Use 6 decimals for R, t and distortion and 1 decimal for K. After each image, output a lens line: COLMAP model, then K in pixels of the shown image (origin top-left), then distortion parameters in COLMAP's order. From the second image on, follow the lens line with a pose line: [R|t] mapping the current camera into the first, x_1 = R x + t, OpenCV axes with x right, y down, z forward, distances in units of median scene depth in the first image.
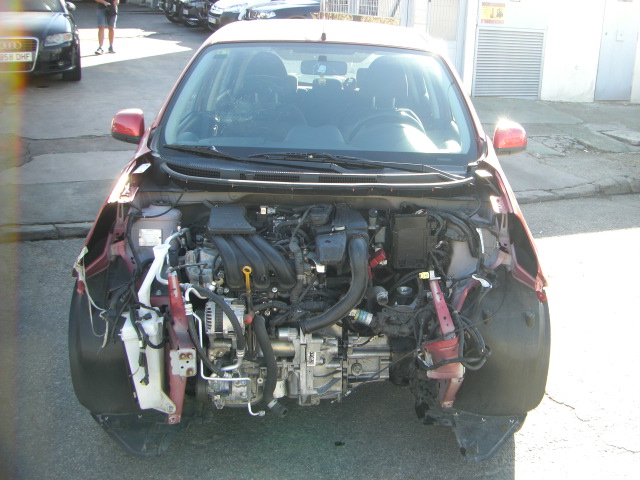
lens RADIAL K [[723.3, 0, 385.5], [0, 723.3, 205.4], [0, 0, 1]] dist [-0.200119, 0.168734]
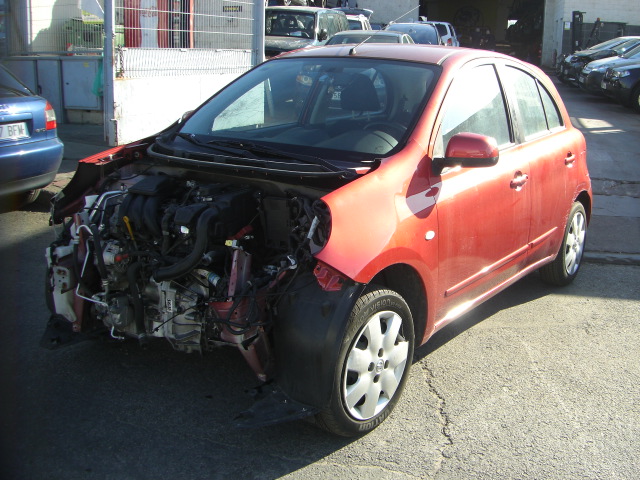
lens RADIAL K [[723.3, 0, 385.5], [0, 723.3, 205.4], [0, 0, 1]] dist [-0.200119, 0.168734]
pose [[0.815417, 0.092587, -0.571421, 0.819596], [-0.145728, 0.988167, -0.047841, 0.054596], [0.560230, 0.122283, 0.819261, 0.220027]]
